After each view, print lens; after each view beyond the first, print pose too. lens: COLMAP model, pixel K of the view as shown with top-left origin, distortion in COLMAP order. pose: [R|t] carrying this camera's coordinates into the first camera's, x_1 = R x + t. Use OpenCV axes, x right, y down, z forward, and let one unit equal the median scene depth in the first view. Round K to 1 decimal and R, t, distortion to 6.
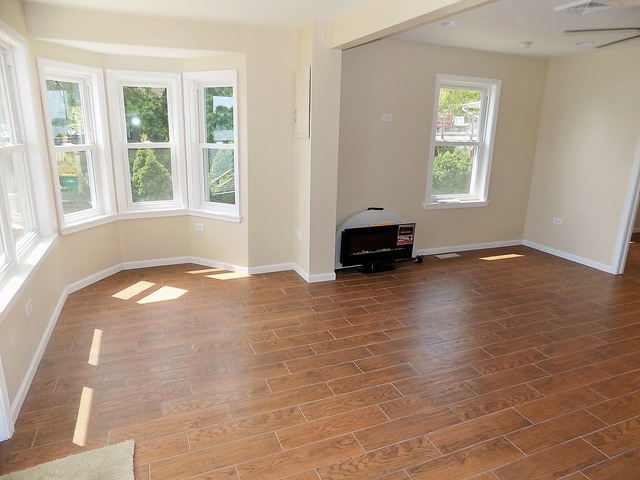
lens RADIAL K [[430.2, 0, 320.0], [0, 430.2, 240.0], [0, 0, 1]] dist [-0.077556, 0.063084]
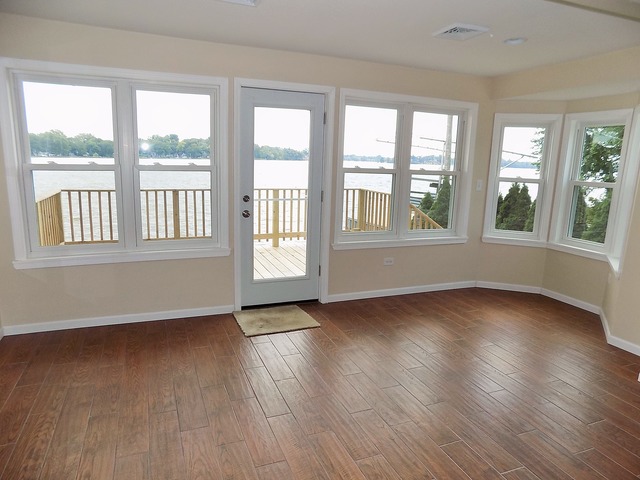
lens RADIAL K [[430.2, 0, 320.0], [0, 430.2, 240.0], [0, 0, 1]] dist [-0.077556, 0.063084]
pose [[-0.005218, 0.184390, -0.982839, 0.825595], [-0.296418, 0.938395, 0.177626, -0.120188], [0.955044, 0.292258, 0.049760, 0.523108]]
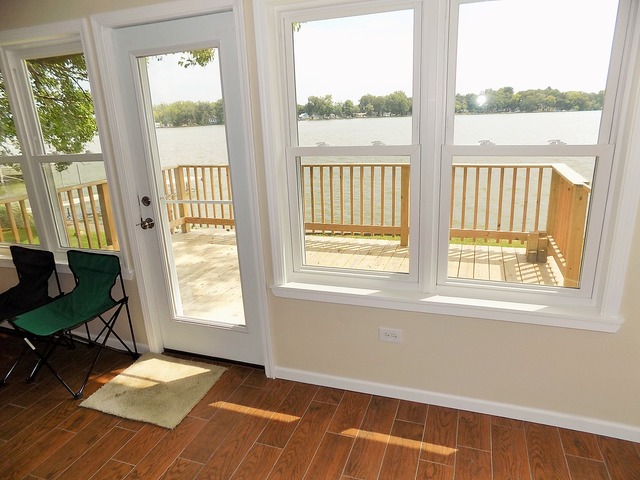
lens RADIAL K [[433.2, 0, 320.0], [0, 433.2, 240.0], [0, 0, 1]] dist [-0.069445, 0.060261]
pose [[-0.663584, 0.230088, -0.711839, -0.025205], [-0.165765, 0.882651, 0.439828, -0.303159], [0.729505, 0.409861, -0.547573, 1.079927]]
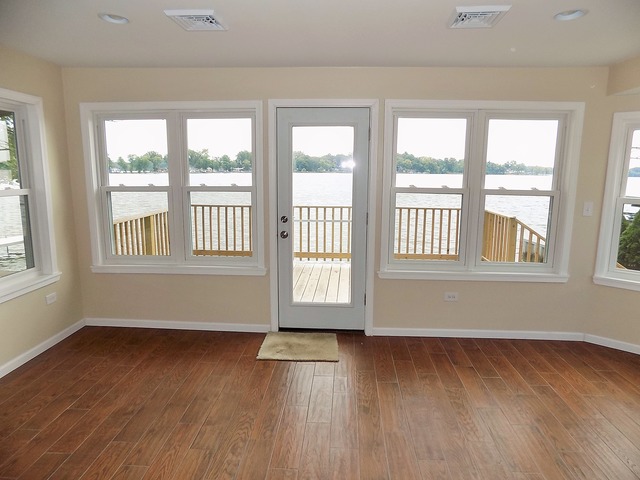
lens RADIAL K [[430.2, 0, 320.0], [0, 430.2, 240.0], [0, 0, 1]] dist [-0.077556, 0.063084]
pose [[-0.432972, 0.141446, -0.890240, 0.643606], [-0.251307, 0.929512, 0.269910, -0.250315], [0.865667, 0.340588, -0.366906, 0.904159]]
